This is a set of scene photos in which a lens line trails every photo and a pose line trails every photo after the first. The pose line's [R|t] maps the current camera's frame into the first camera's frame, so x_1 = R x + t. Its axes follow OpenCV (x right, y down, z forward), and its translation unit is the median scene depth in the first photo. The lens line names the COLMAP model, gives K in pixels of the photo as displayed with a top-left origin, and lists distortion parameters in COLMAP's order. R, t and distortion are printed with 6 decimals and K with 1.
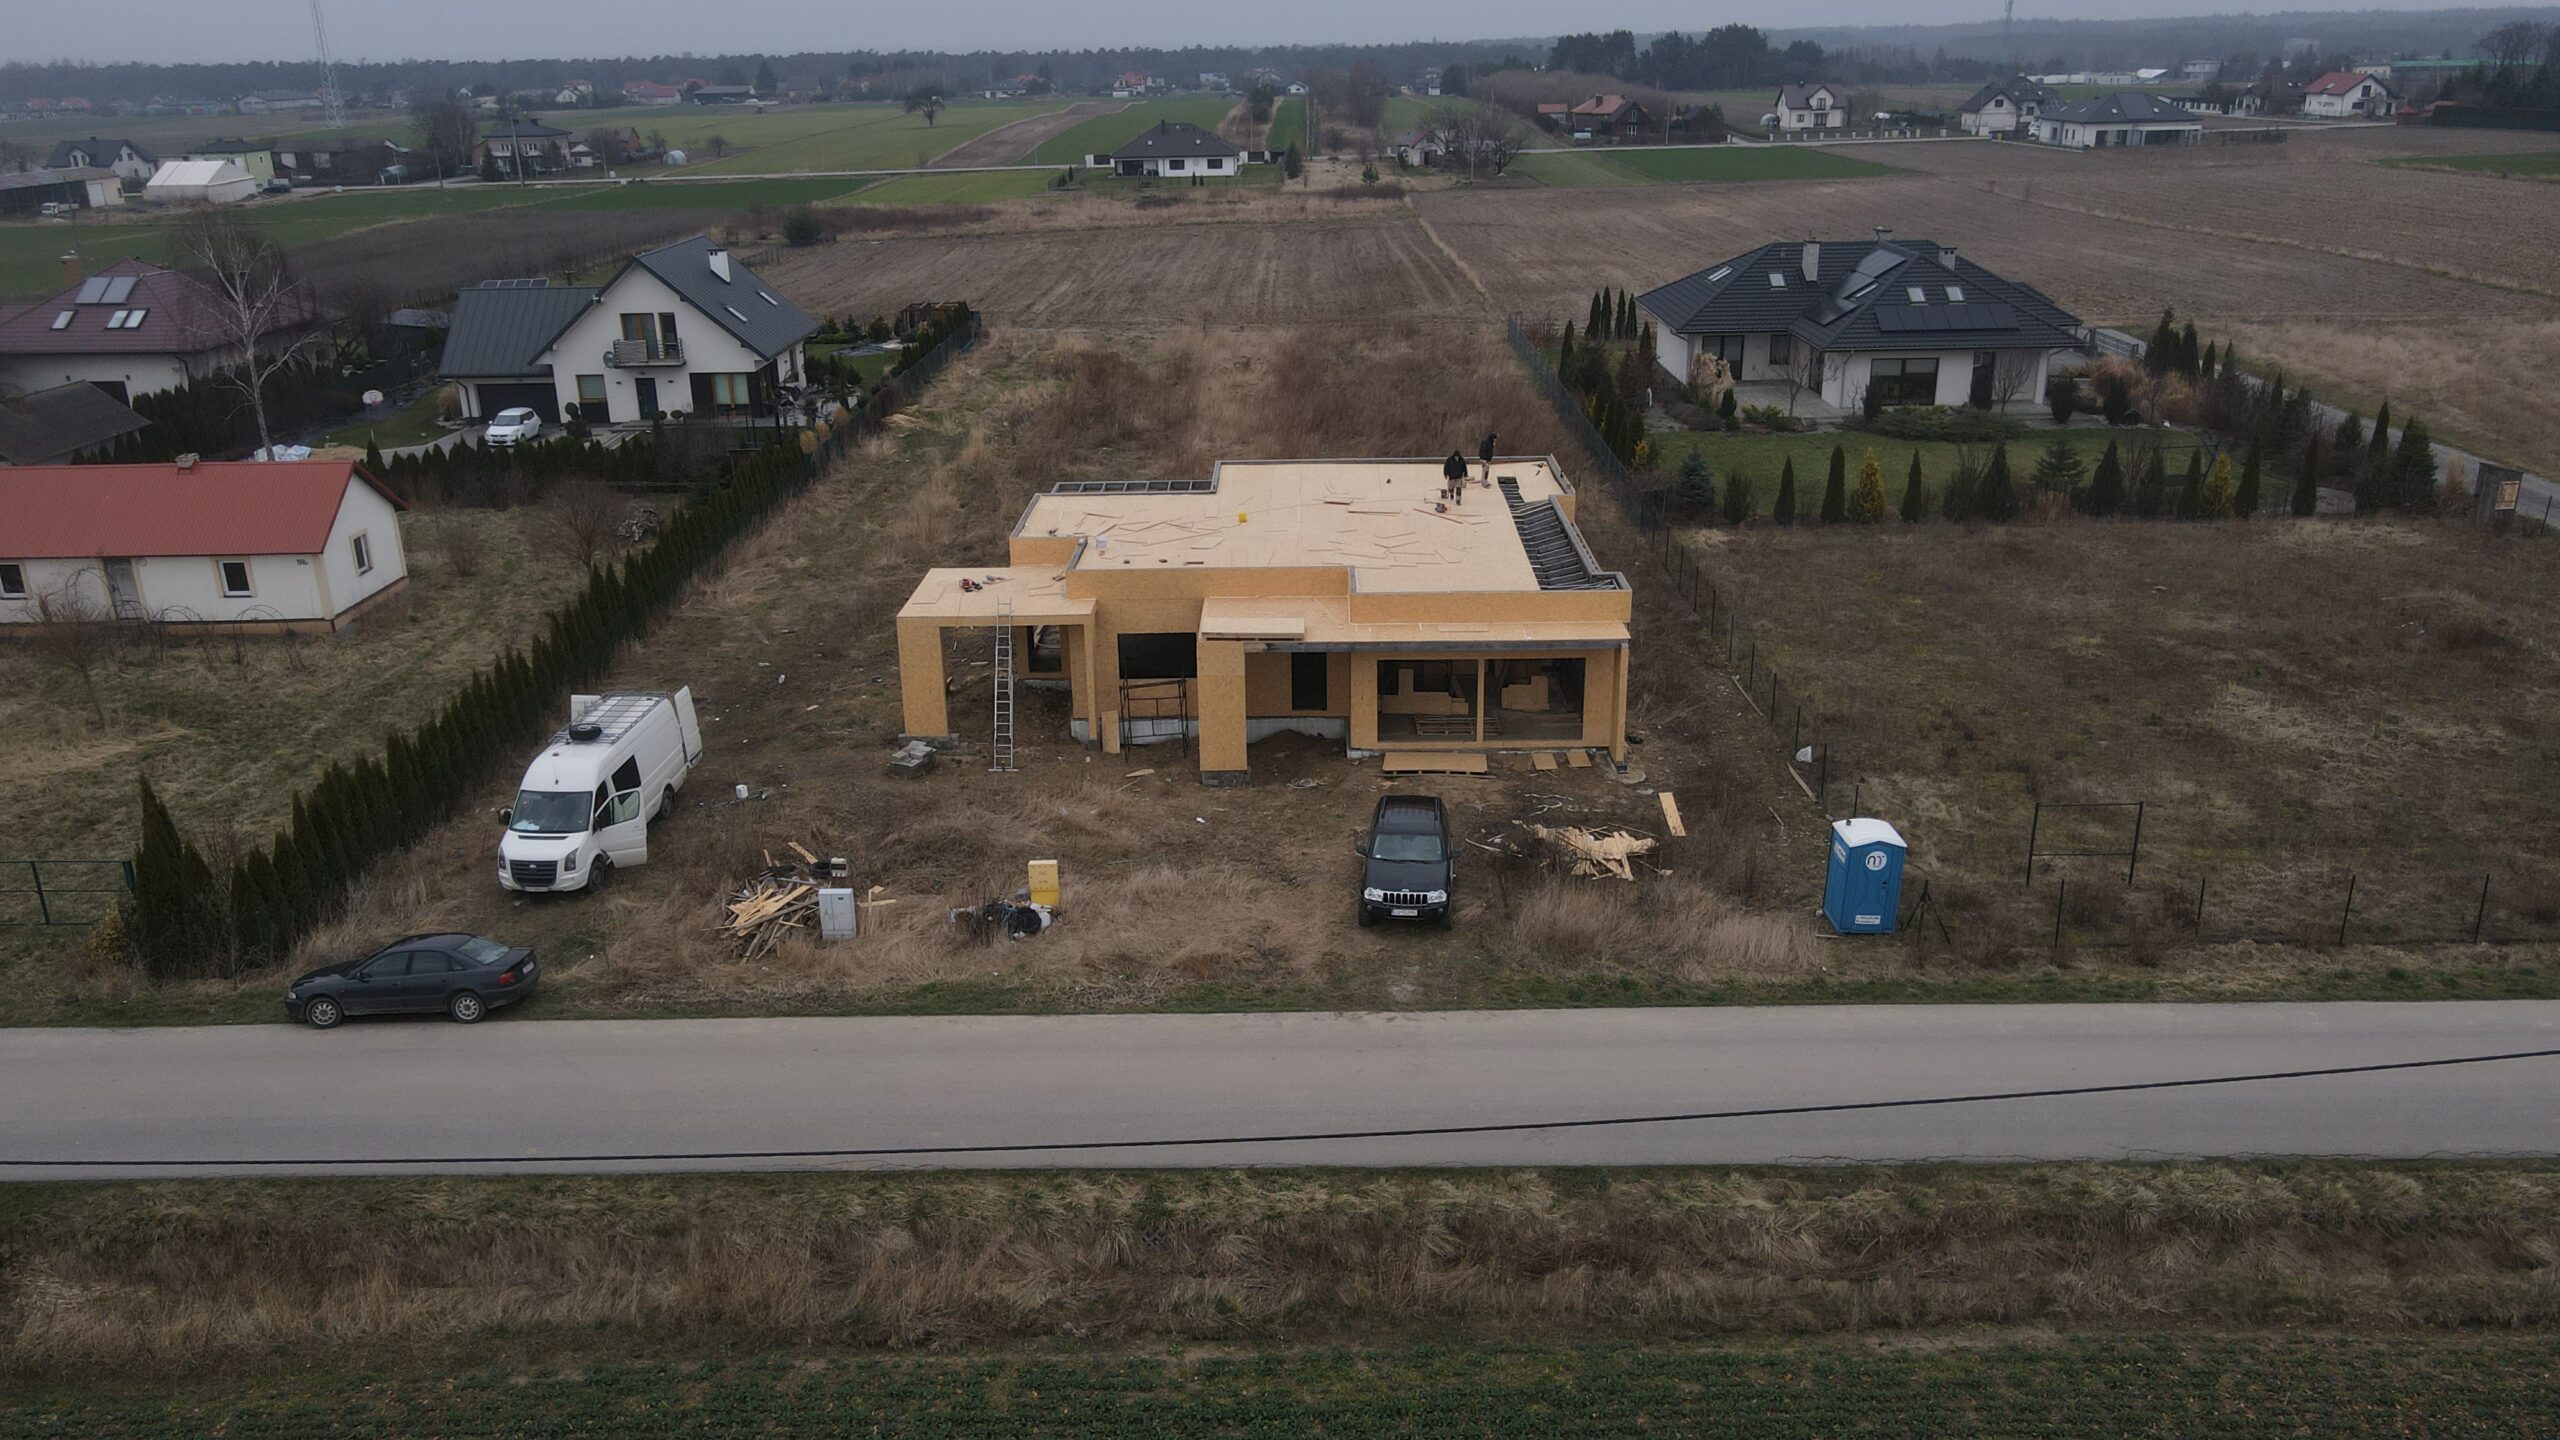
lens RADIAL K [[1886.9, 0, 1270.4], [0, 1886.9, 717.1], [0, 0, 1]] dist [-0.015161, 0.052148]
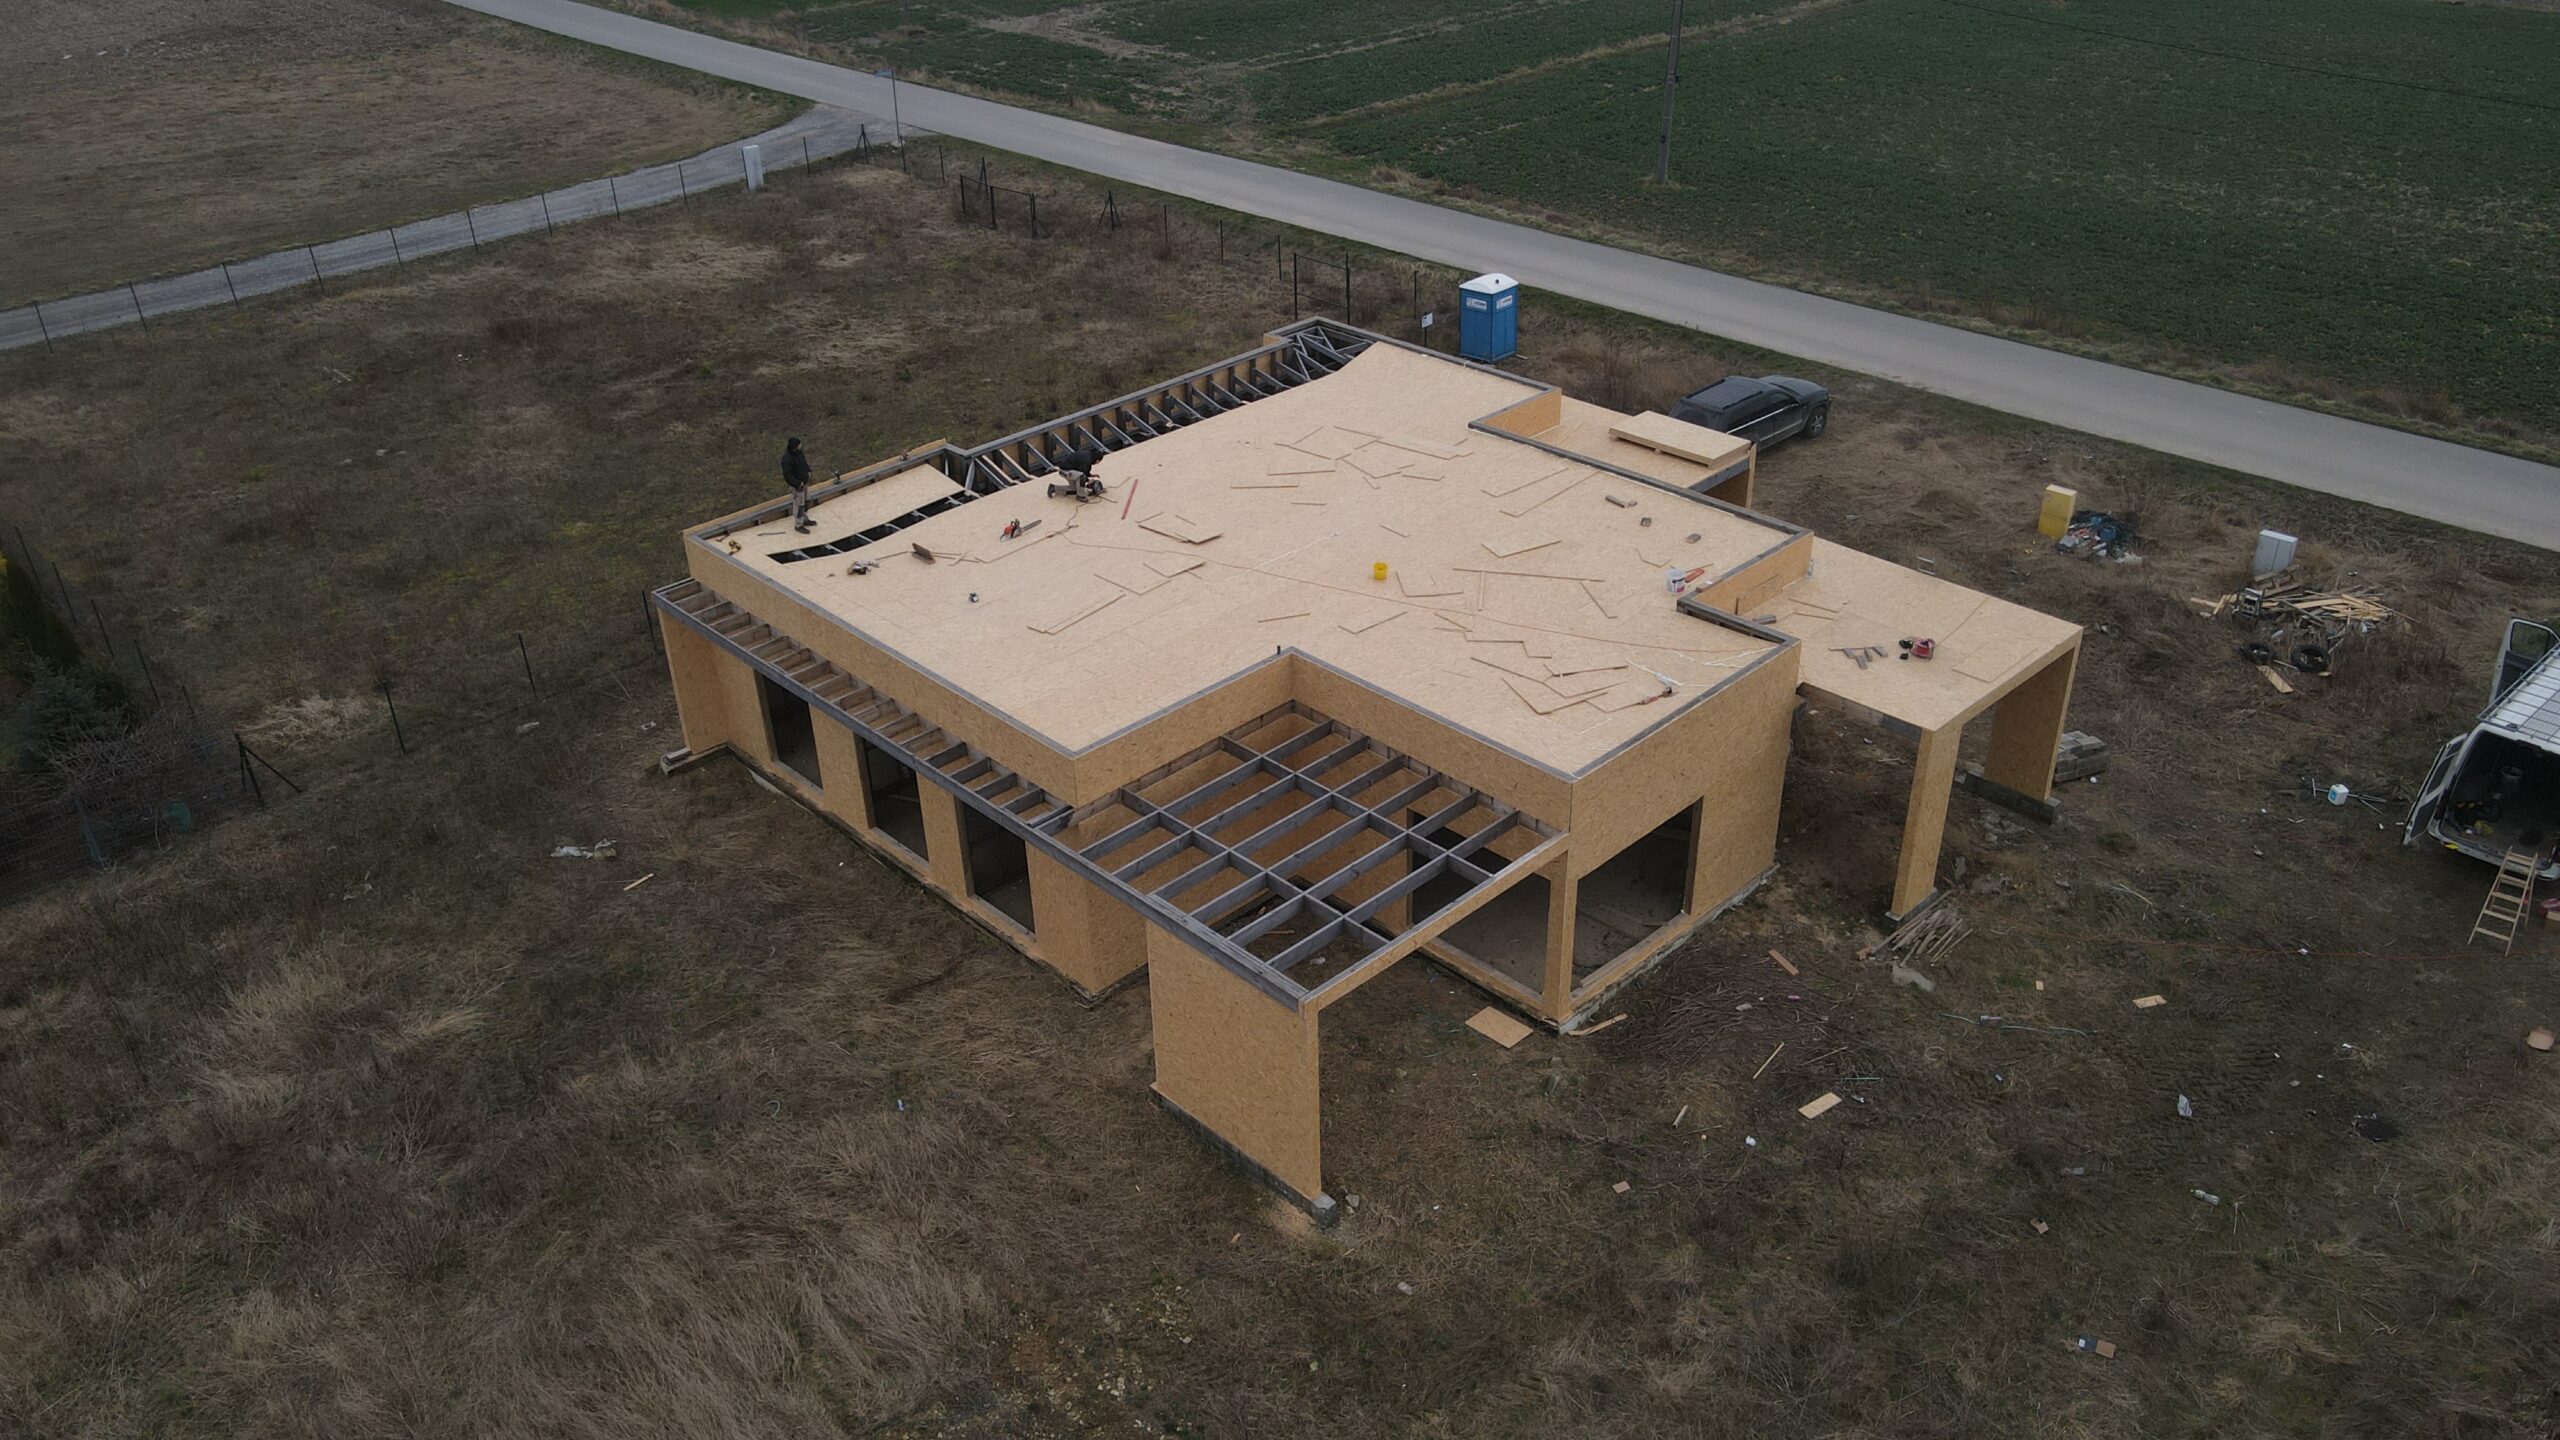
lens RADIAL K [[1886.8, 0, 1268.6], [0, 1886.8, 721.8], [0, 0, 1]] dist [0.003240, 0.028206]
pose [[-0.705374, -0.325485, 0.629688, -0.393938], [0.278126, 0.690016, 0.668224, -0.502369], [-0.651992, 0.646480, -0.396194, 1.377958]]
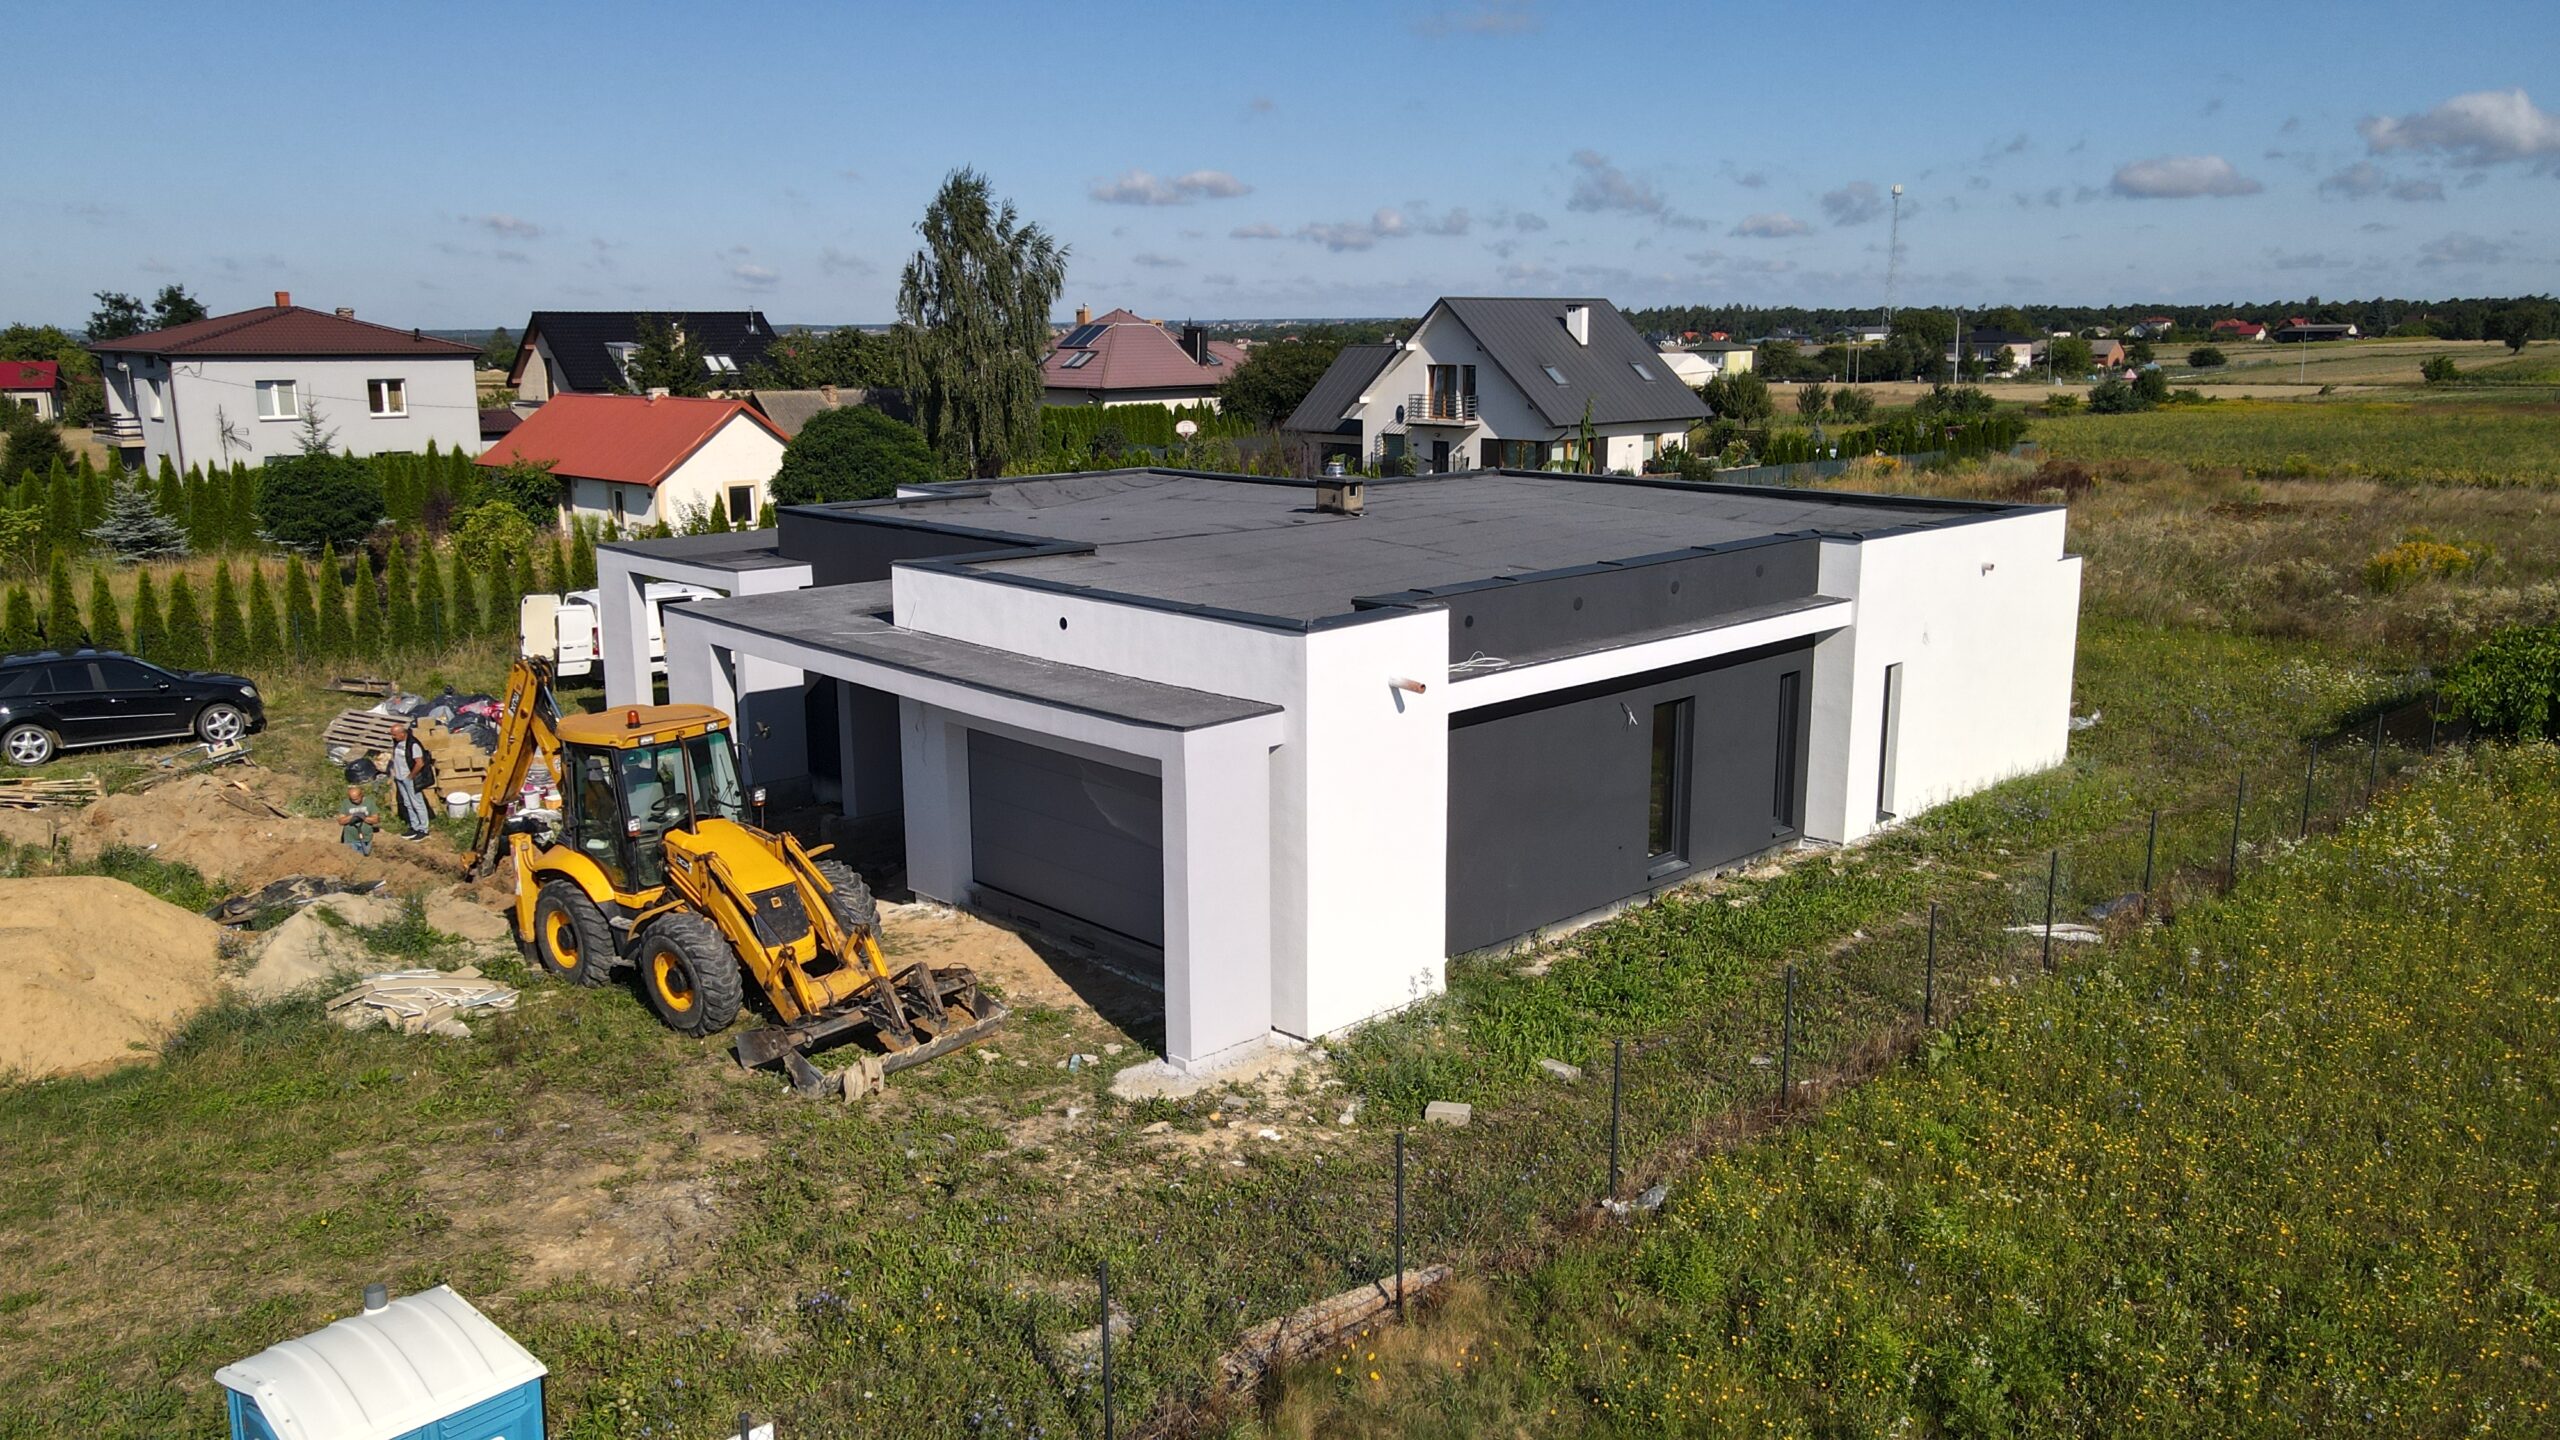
lens RADIAL K [[1895.7, 0, 1274.5], [0, 1895.7, 738.6], [0, 0, 1]] dist [0.000100, 0.031628]
pose [[0.700326, 0.170375, -0.693192, 0.423165], [-0.249940, 0.968152, -0.014557, -0.034783], [0.668635, 0.183451, 0.720606, 0.654437]]
